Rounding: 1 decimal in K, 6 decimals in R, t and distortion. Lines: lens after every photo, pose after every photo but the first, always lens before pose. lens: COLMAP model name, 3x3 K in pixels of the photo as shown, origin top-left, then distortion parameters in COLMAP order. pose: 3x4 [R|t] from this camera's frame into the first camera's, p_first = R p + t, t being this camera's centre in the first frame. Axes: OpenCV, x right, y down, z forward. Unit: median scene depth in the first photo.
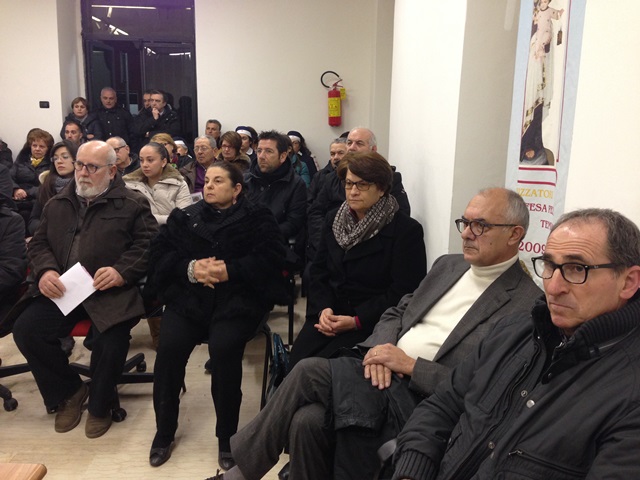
lens RADIAL K [[590.6, 0, 317.8], [0, 590.6, 239.7], [0, 0, 1]] dist [0.051147, 0.000000]
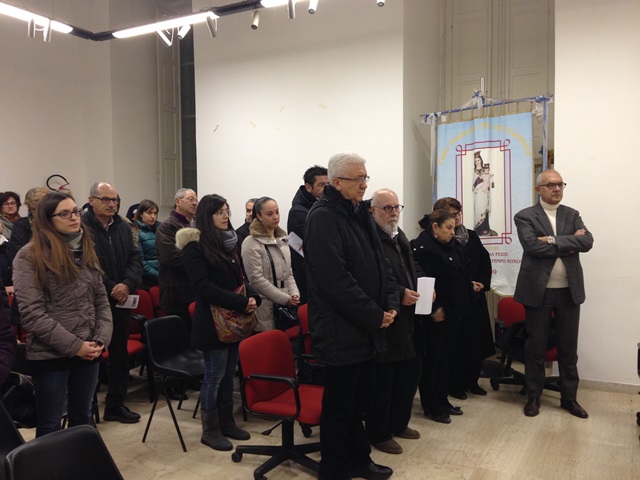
lens RADIAL K [[590.6, 0, 315.8], [0, 590.6, 238.0], [0, 0, 1]] dist [0.051147, 0.000000]
pose [[0.490780, -0.051582, 0.869755, -1.191202], [0.189606, 0.980645, -0.048832, -0.080584], [-0.850402, 0.188877, 0.491062, 0.258384]]
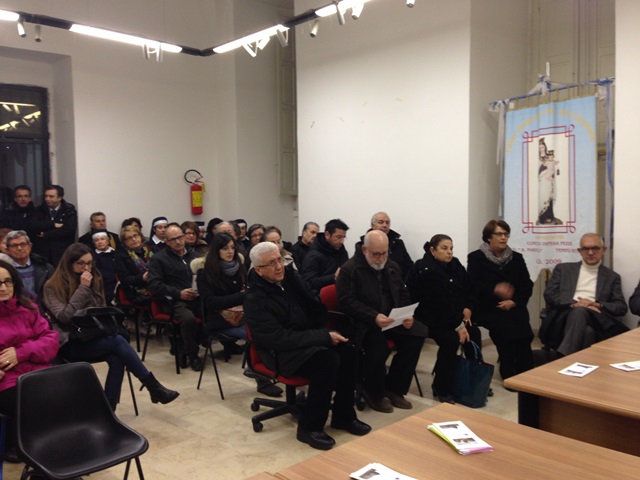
lens RADIAL K [[590.6, 0, 320.2], [0, 590.6, 231.8], [0, 0, 1]] dist [0.051147, 0.000000]
pose [[0.739870, -0.058321, 0.670217, -1.090381], [0.158284, 0.983360, -0.089164, -0.022347], [-0.653864, 0.172054, 0.736790, -0.057580]]
